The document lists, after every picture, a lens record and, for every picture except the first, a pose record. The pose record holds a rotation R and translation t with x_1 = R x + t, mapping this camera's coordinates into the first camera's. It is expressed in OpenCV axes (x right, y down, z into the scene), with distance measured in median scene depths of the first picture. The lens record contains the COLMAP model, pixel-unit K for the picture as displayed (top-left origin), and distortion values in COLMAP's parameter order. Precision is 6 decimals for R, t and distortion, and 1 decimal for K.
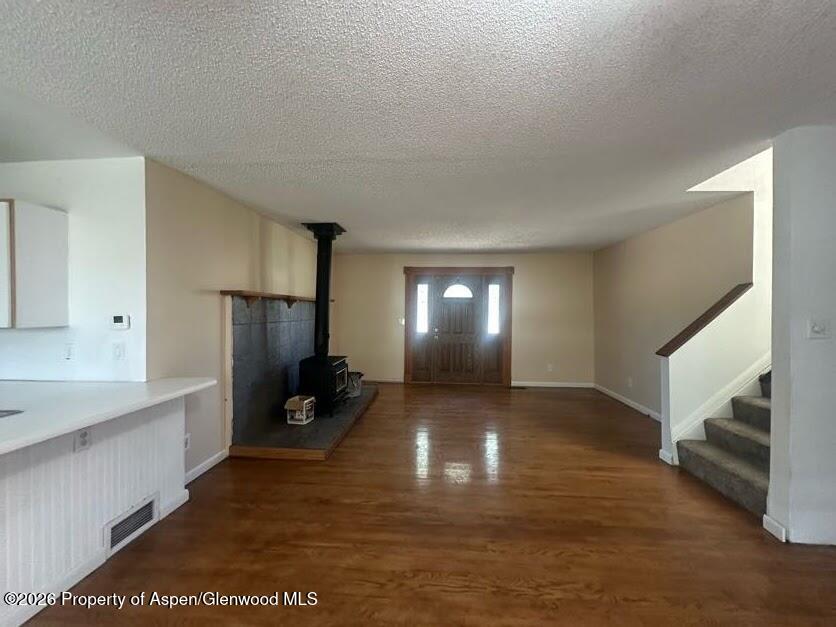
lens RADIAL K [[336.4, 0, 420.8], [0, 336.4, 316.8], [0, 0, 1]] dist [-0.004264, 0.000687]
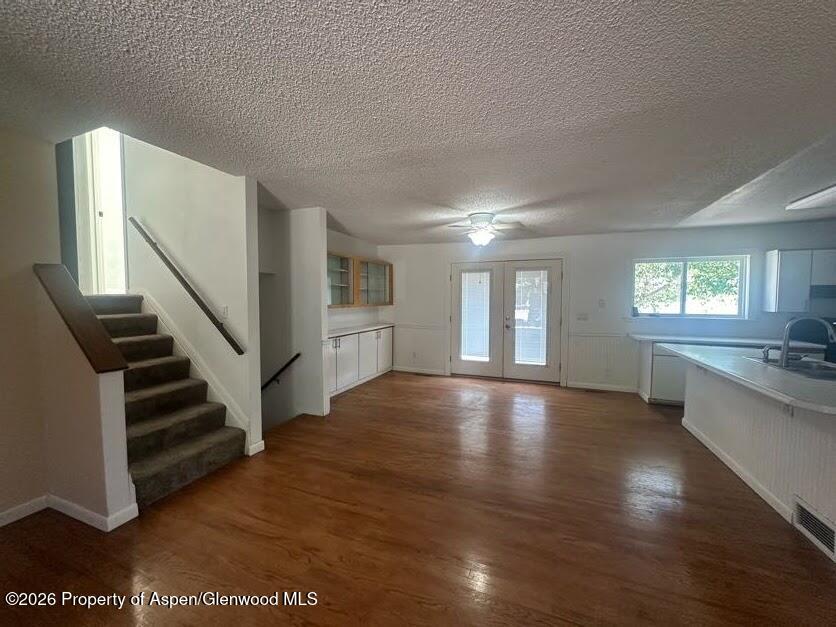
lens RADIAL K [[336.4, 0, 415.9], [0, 336.4, 311.3], [0, 0, 1]] dist [-0.004264, 0.000687]
pose [[-0.956313, -0.013334, 0.292039, -0.059562], [-0.000466, 0.999027, 0.044089, -0.061046], [-0.292343, 0.042027, -0.955390, 3.139577]]
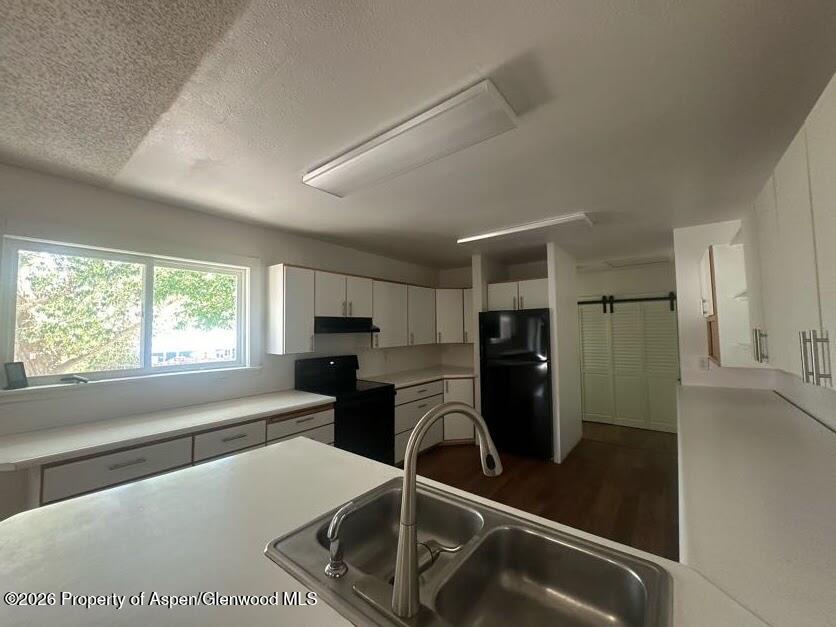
lens RADIAL K [[336.4, 0, 423.1], [0, 336.4, 312.0], [0, 0, 1]] dist [-0.004264, 0.000687]
pose [[-0.553688, -0.035116, -0.831984, -1.035906], [0.010765, 0.998725, -0.049318, -0.072103], [0.832655, -0.036263, -0.552604, 1.175170]]
